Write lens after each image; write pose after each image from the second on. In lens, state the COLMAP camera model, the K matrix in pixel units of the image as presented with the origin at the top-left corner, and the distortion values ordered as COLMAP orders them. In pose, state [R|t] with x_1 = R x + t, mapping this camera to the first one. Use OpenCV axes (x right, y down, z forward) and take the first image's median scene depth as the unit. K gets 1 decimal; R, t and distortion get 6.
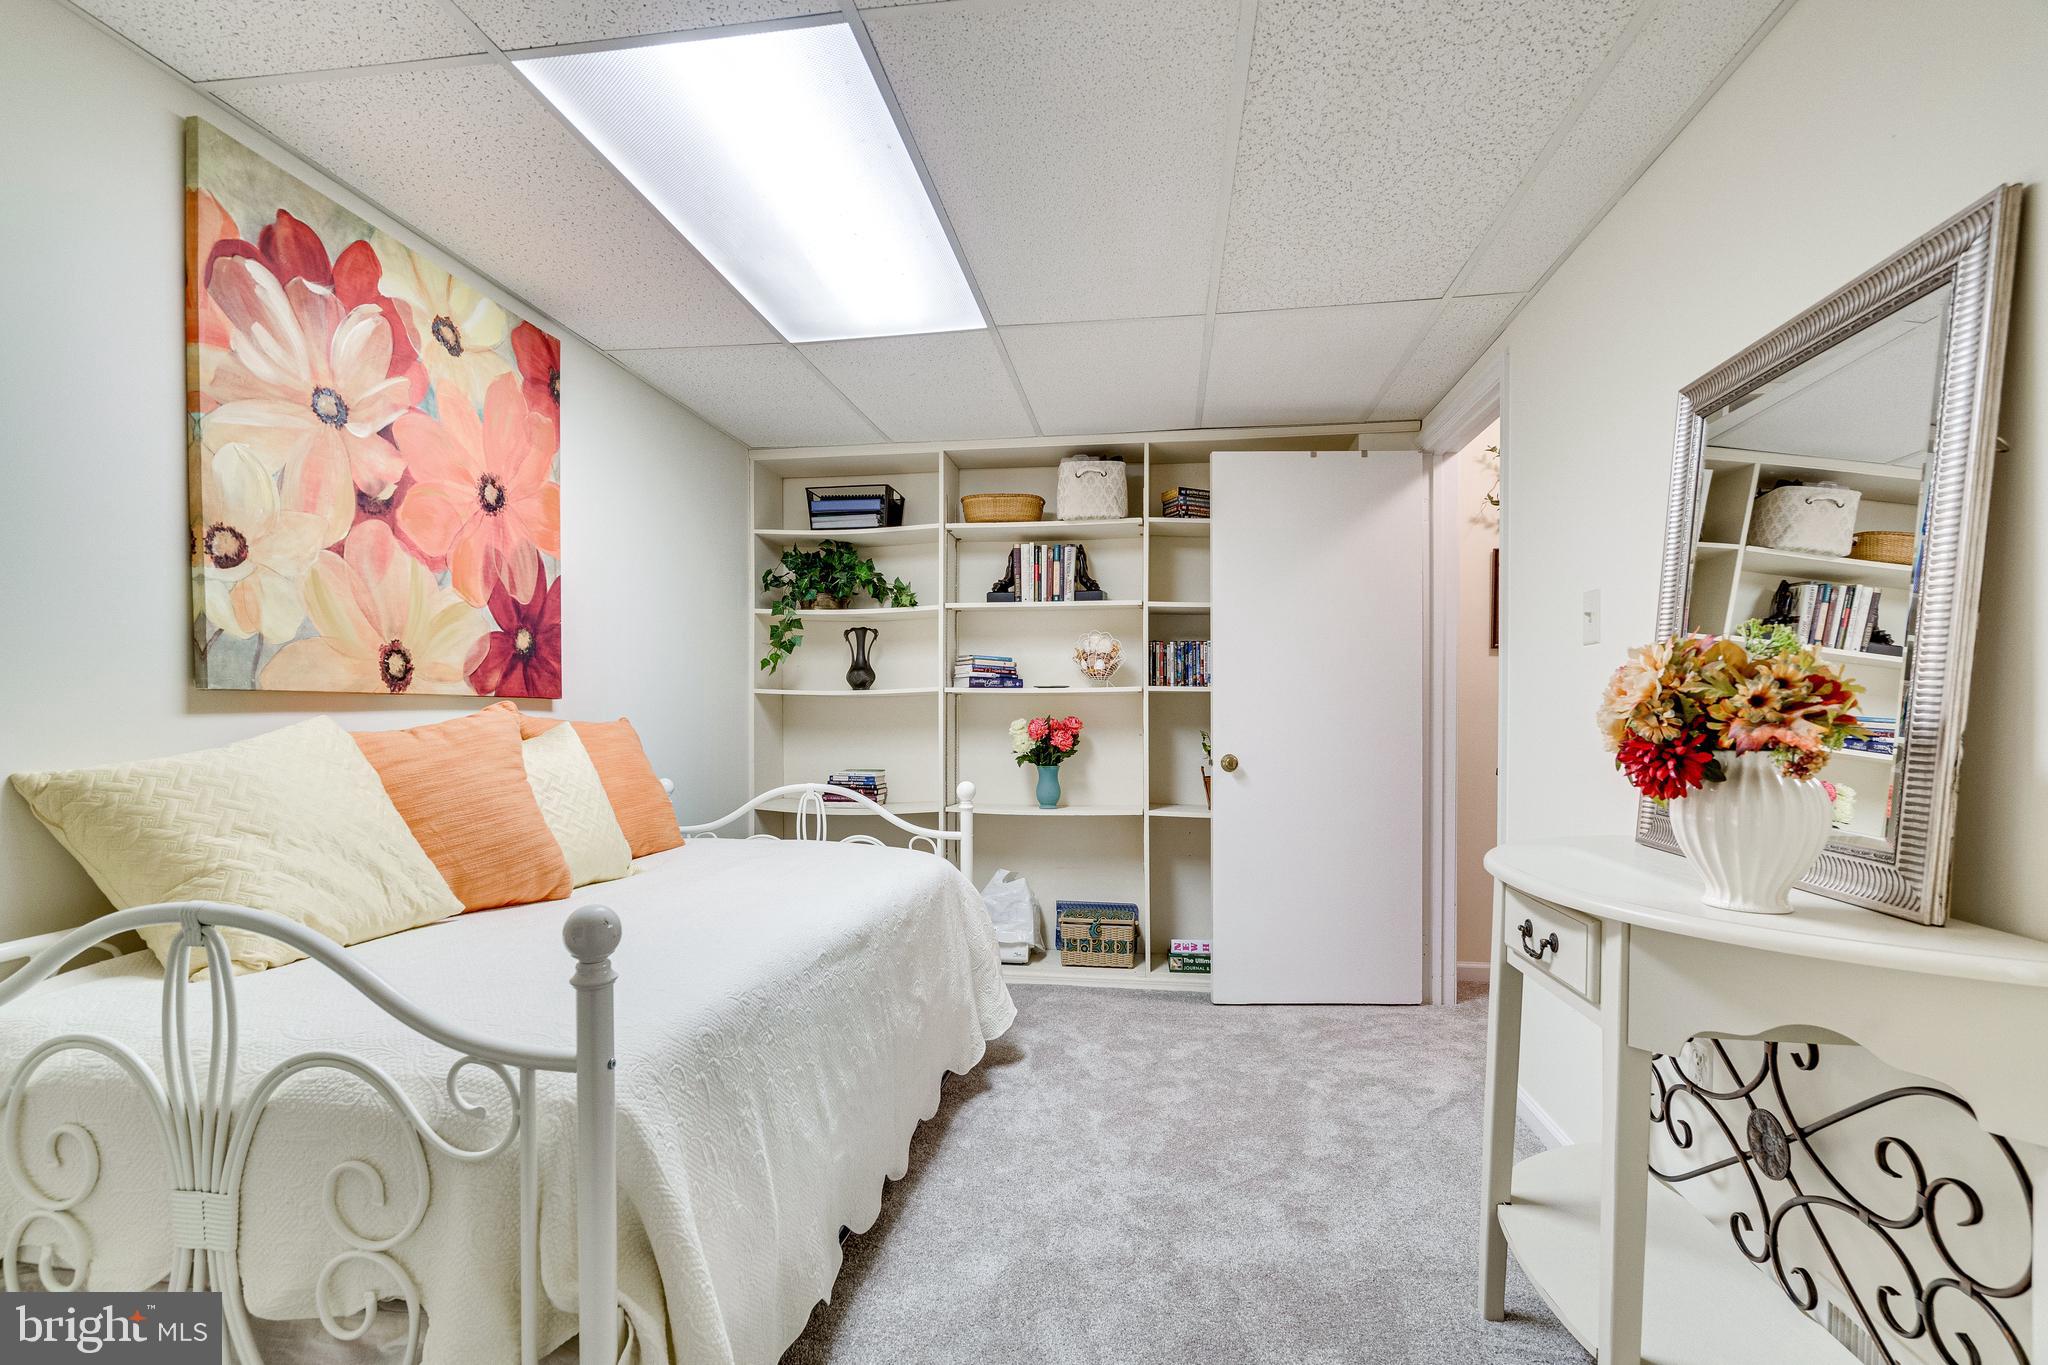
lens RADIAL K [[929.9, 0, 1019.9], [0, 929.9, 695.1], [0, 0, 1]] dist [-0.002351, -0.000003]
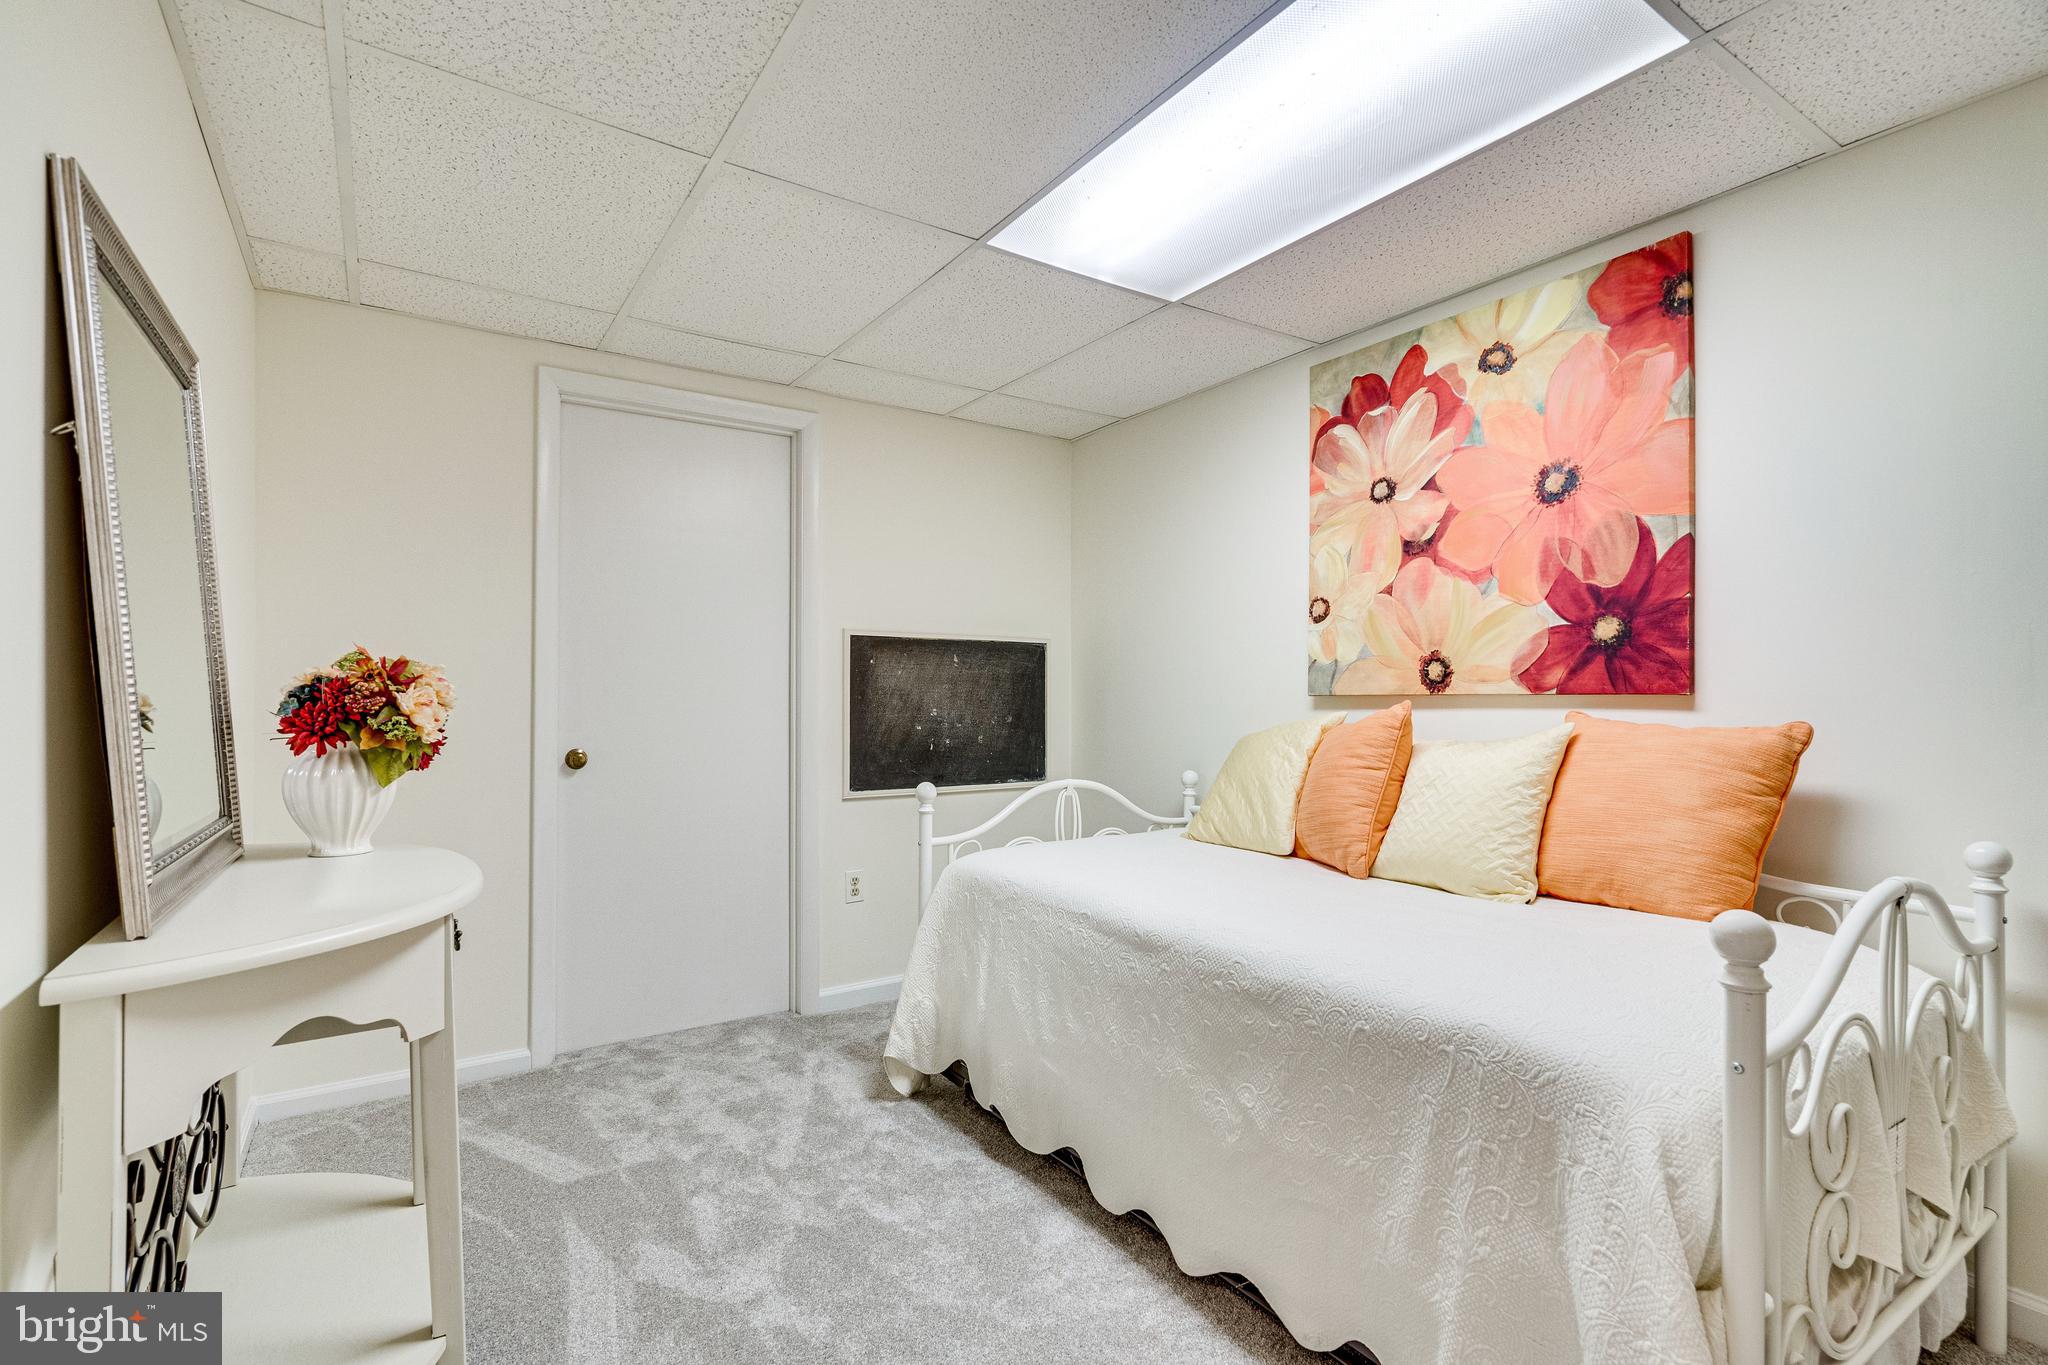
lens RADIAL K [[929.9, 0, 1019.9], [0, 929.9, 695.1], [0, 0, 1]] dist [-0.002351, -0.000003]
pose [[-0.735071, -0.016560, -0.677788, 0.536727], [0.002179, 0.999639, -0.026786, 0.029654], [0.677987, -0.021167, -0.734769, 1.482104]]
